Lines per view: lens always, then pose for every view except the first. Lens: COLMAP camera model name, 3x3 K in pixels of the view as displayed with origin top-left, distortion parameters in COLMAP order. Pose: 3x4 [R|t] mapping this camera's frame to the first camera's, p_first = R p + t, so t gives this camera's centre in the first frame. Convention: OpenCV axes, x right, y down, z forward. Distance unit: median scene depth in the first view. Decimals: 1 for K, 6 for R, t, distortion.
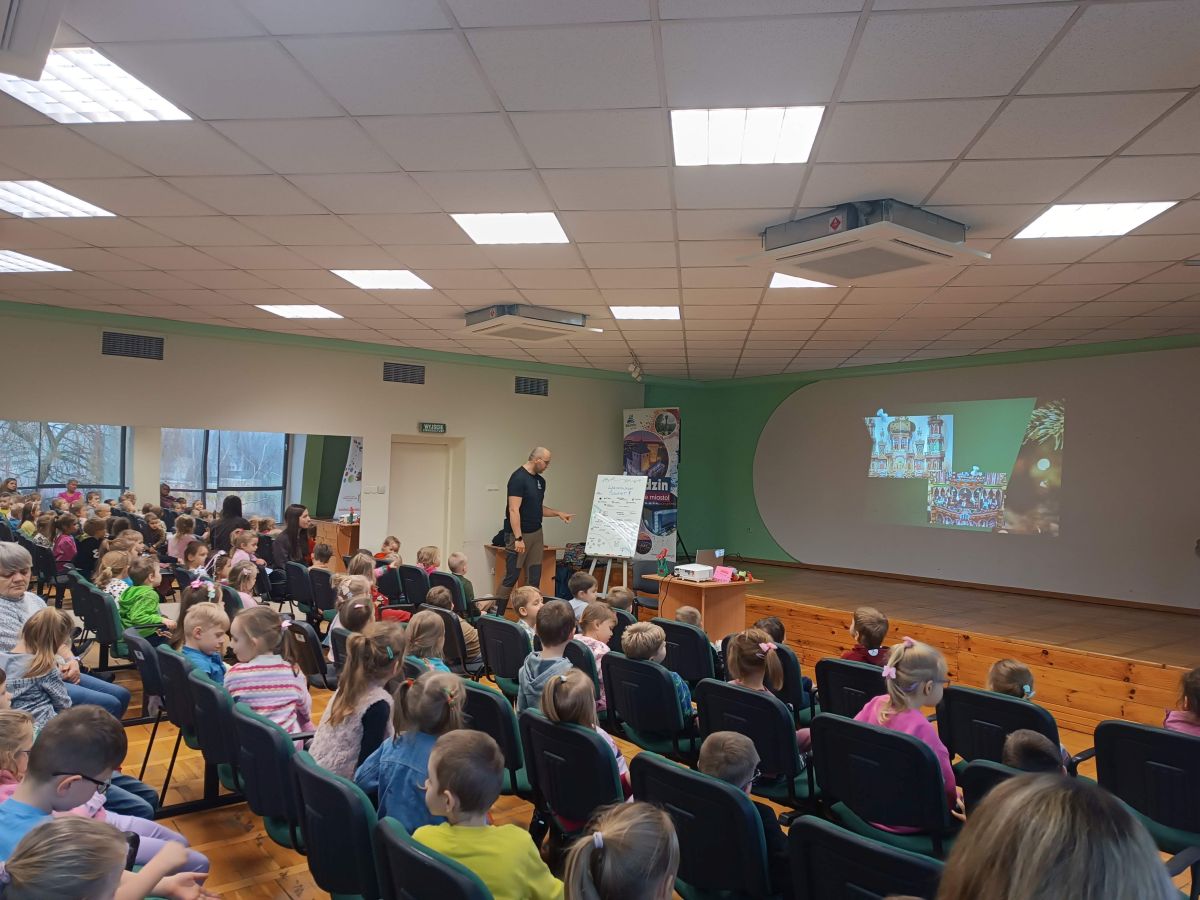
lens RADIAL K [[856.7, 0, 600.0], [0, 856.7, 450.0], [0, 0, 1]] dist [0.038292, -0.033082]
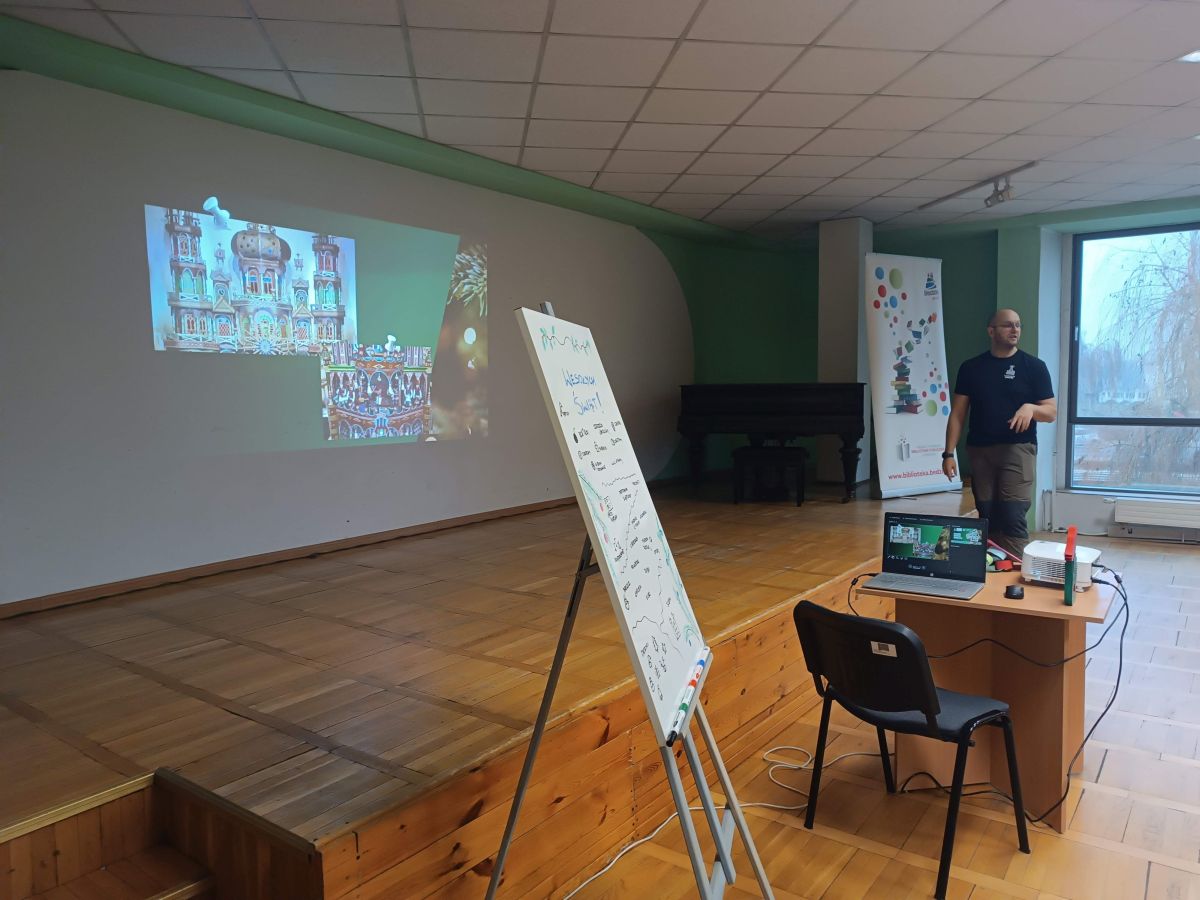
lens RADIAL K [[856.7, 0, 600.0], [0, 856.7, 450.0], [0, 0, 1]] dist [0.038292, -0.033082]
pose [[-0.261131, -0.092173, 0.960893, -0.173195], [-0.018438, 0.995725, 0.090503, 0.040381], [-0.965127, 0.005916, -0.261714, 0.993676]]
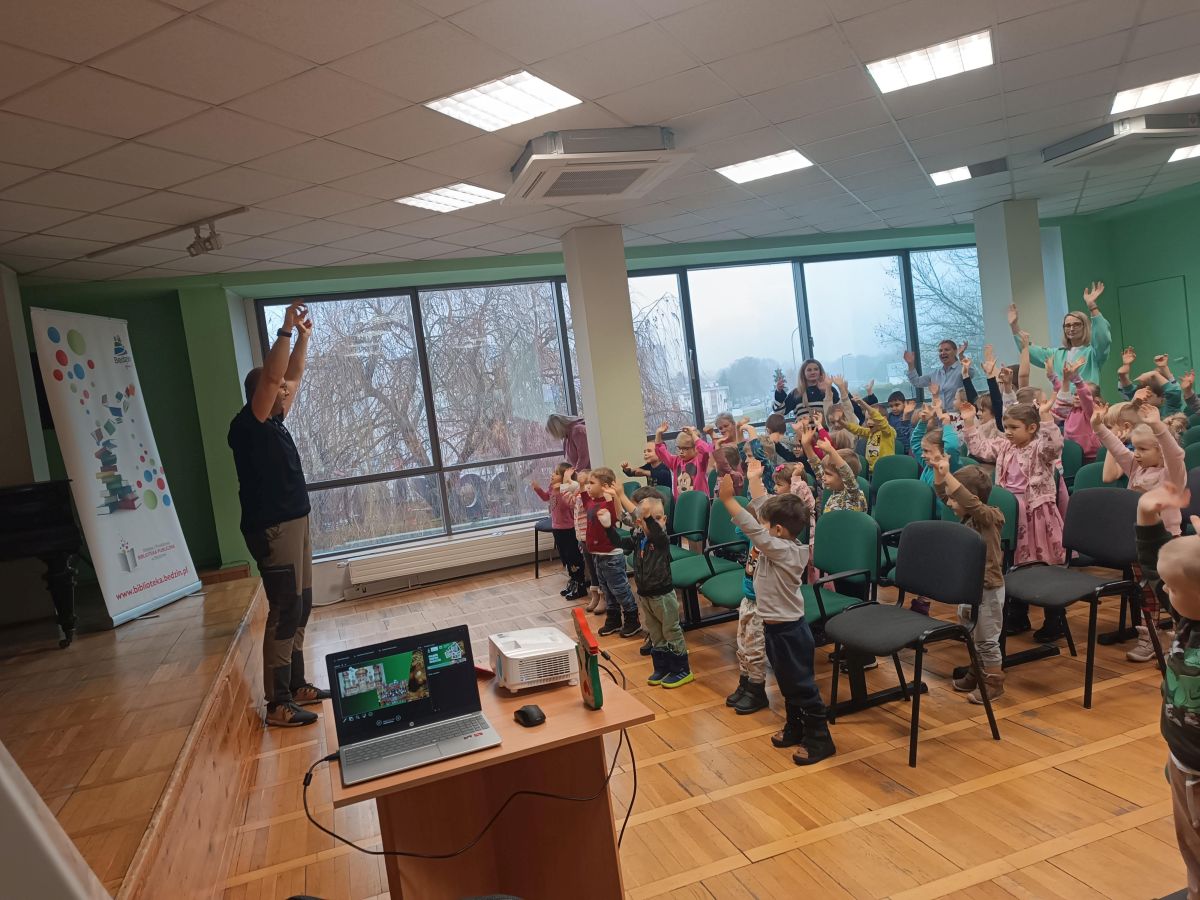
lens RADIAL K [[856.7, 0, 600.0], [0, 856.7, 450.0], [0, 0, 1]] dist [0.038292, -0.033082]
pose [[-0.933224, 0.079711, 0.350341, -0.032239], [0.099341, 0.994313, 0.038388, 0.039745], [-0.345288, 0.070628, -0.935835, 0.975722]]
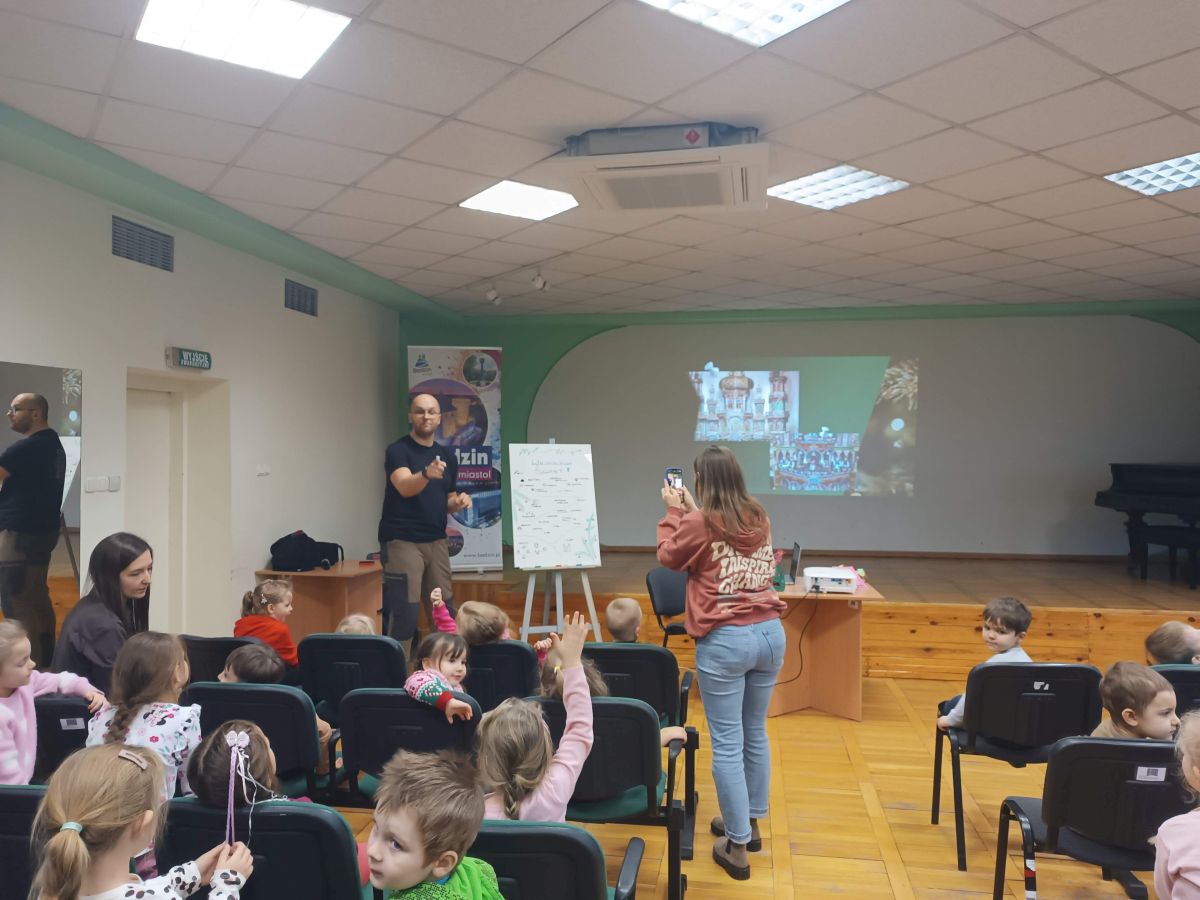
lens RADIAL K [[866.1, 0, 600.0], [0, 866.1, 450.0], [0, 0, 1]] dist [0.016376, -0.006693]
pose [[0.736849, -0.023891, 0.675635, -0.377075], [-0.003682, 0.999219, 0.039349, 0.007553], [-0.676047, -0.031482, 0.736185, 0.457489]]
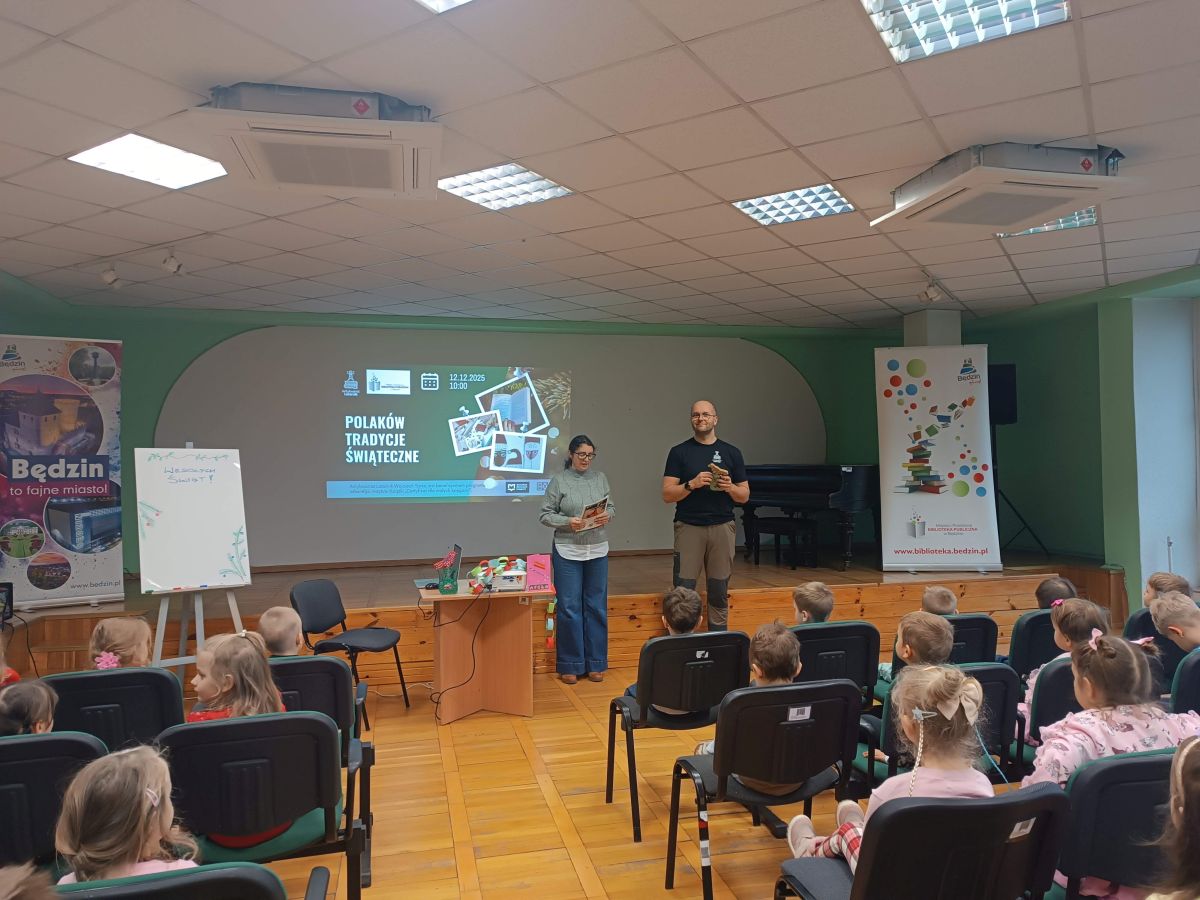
lens RADIAL K [[856.7, 0, 600.0], [0, 856.7, 450.0], [0, 0, 1]] dist [0.038292, -0.033082]
pose [[0.416413, -0.011647, 0.909101, -0.369381], [-0.002590, 0.999899, 0.013997, 0.021076], [-0.909172, -0.008183, 0.416340, 0.477183]]
